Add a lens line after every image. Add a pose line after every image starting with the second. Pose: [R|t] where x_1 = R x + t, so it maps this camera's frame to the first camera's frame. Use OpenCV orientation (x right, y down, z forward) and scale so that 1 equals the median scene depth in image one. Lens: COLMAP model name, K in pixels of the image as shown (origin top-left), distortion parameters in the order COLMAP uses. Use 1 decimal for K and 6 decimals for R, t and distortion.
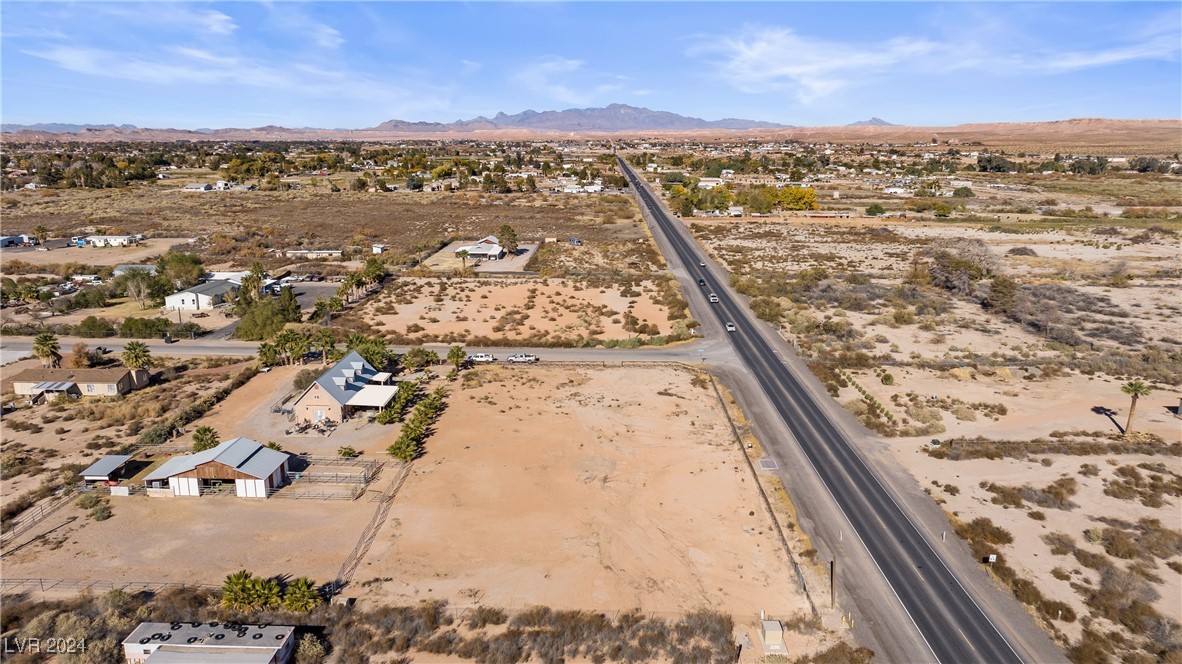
lens RADIAL K [[844.6, 0, 568.7], [0, 844.6, 242.3], [0, 0, 1]] dist [-0.010523, 0.000941]
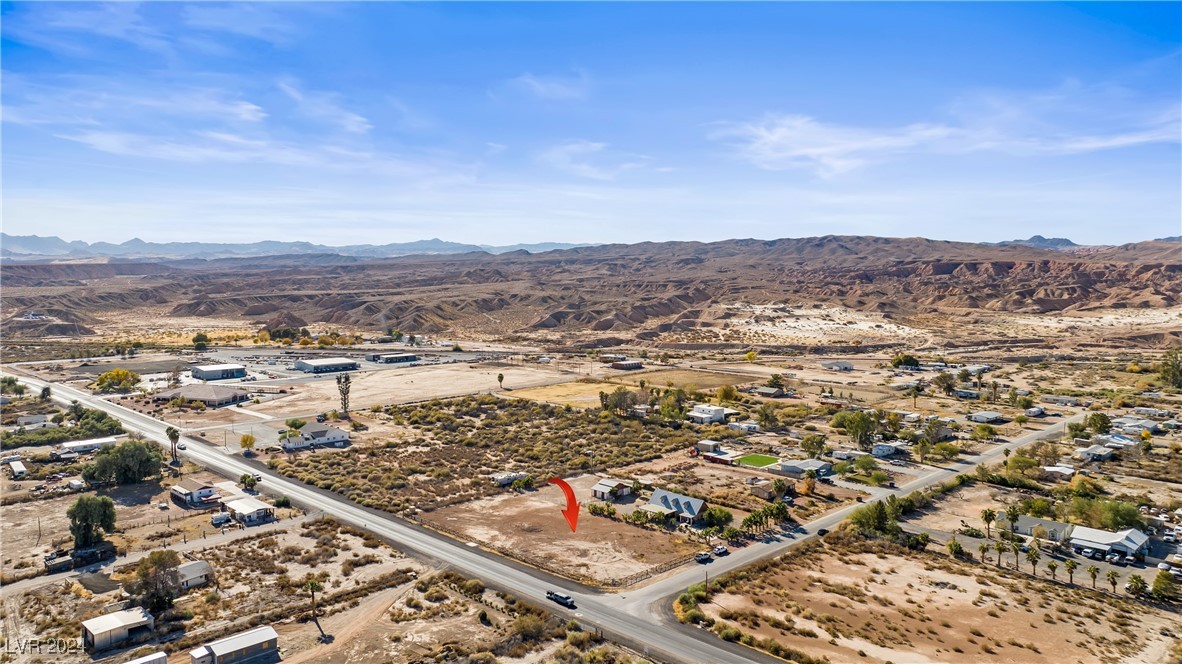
lens RADIAL K [[853.5, 0, 562.0], [0, 853.5, 331.8], [0, 0, 1]] dist [-0.008773, -0.007188]
pose [[-0.687701, 0.044560, -0.724625, 1.372716], [-0.094192, 0.984202, 0.149915, -0.513420], [0.719858, 0.171350, -0.672639, 2.149169]]
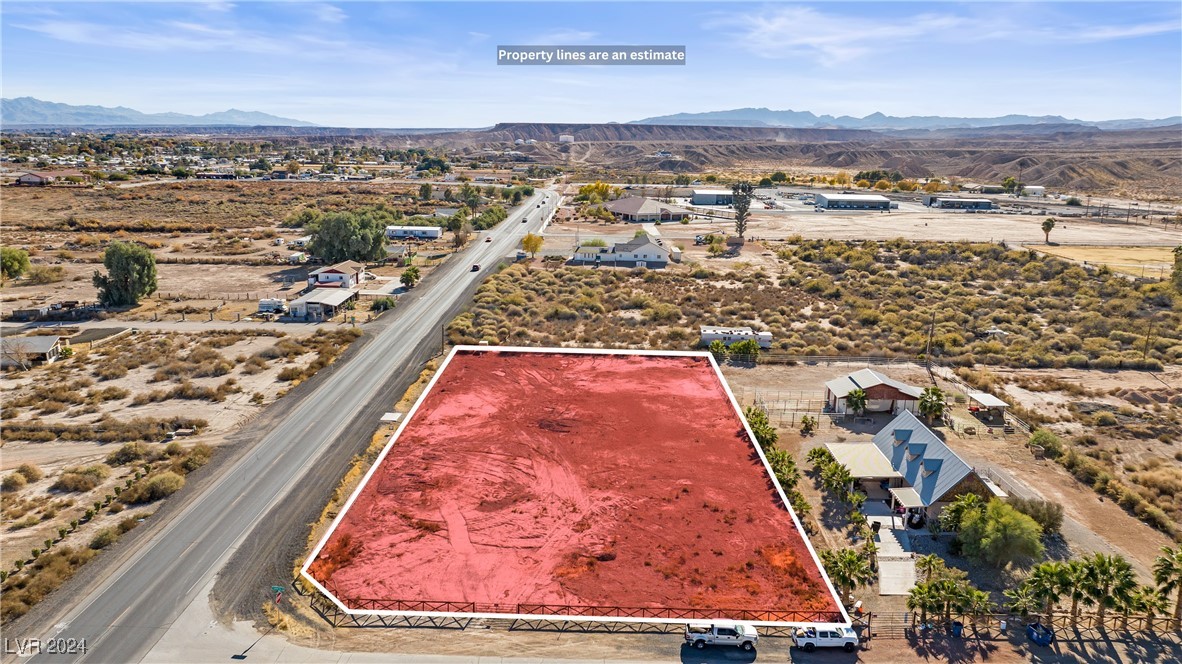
lens RADIAL K [[865.3, 0, 589.7], [0, 865.3, 291.5], [0, 0, 1]] dist [-0.014673, -0.005333]
pose [[-0.999268, -0.019183, -0.033100, 0.028521], [-0.028002, 0.956267, 0.291152, -0.166732], [0.026067, 0.291866, -0.956104, 1.688564]]
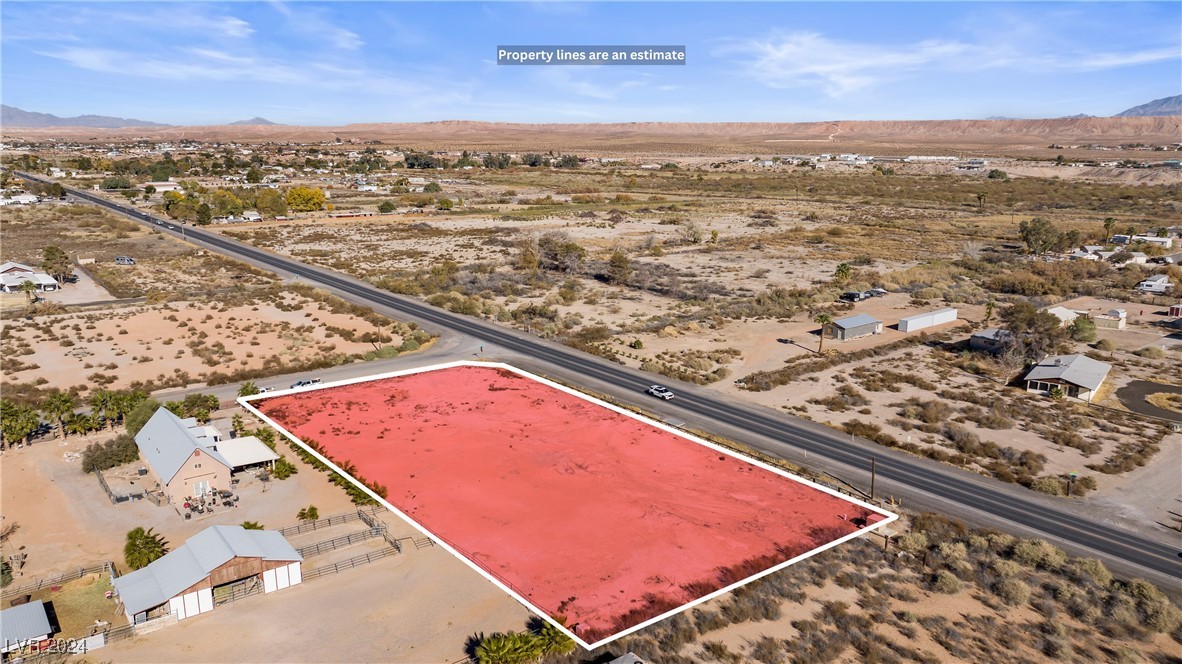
lens RADIAL K [[854.1, 0, 571.8], [0, 854.1, 328.2], [0, 0, 1]] dist [-0.016778, -0.001579]
pose [[0.769994, -0.136393, 0.623302, -0.492304], [0.075236, 0.989479, 0.123579, -0.013881], [-0.633600, -0.048260, 0.772154, 0.172921]]
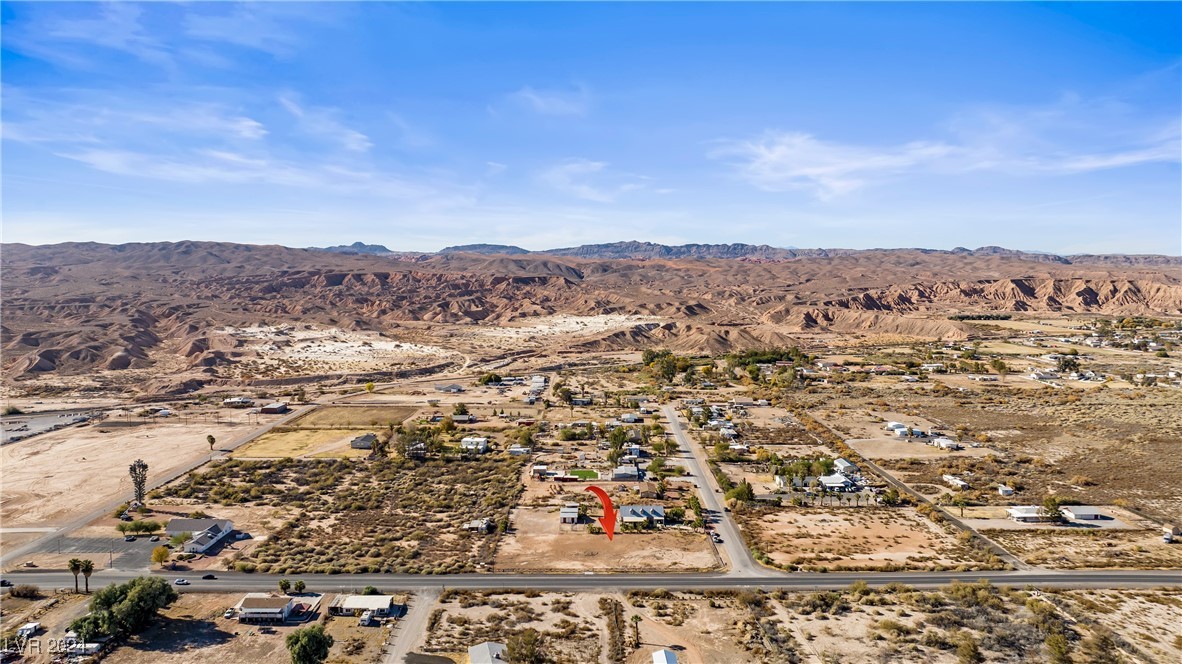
lens RADIAL K [[830.3, 0, 611.6], [0, 830.3, 331.0], [0, 0, 1]] dist [-0.010481, -0.008377]
pose [[0.053920, 0.063675, -0.996513, 2.465330], [-0.121156, 0.991009, 0.056768, -0.581299], [0.991168, 0.117673, 0.061150, 0.701046]]
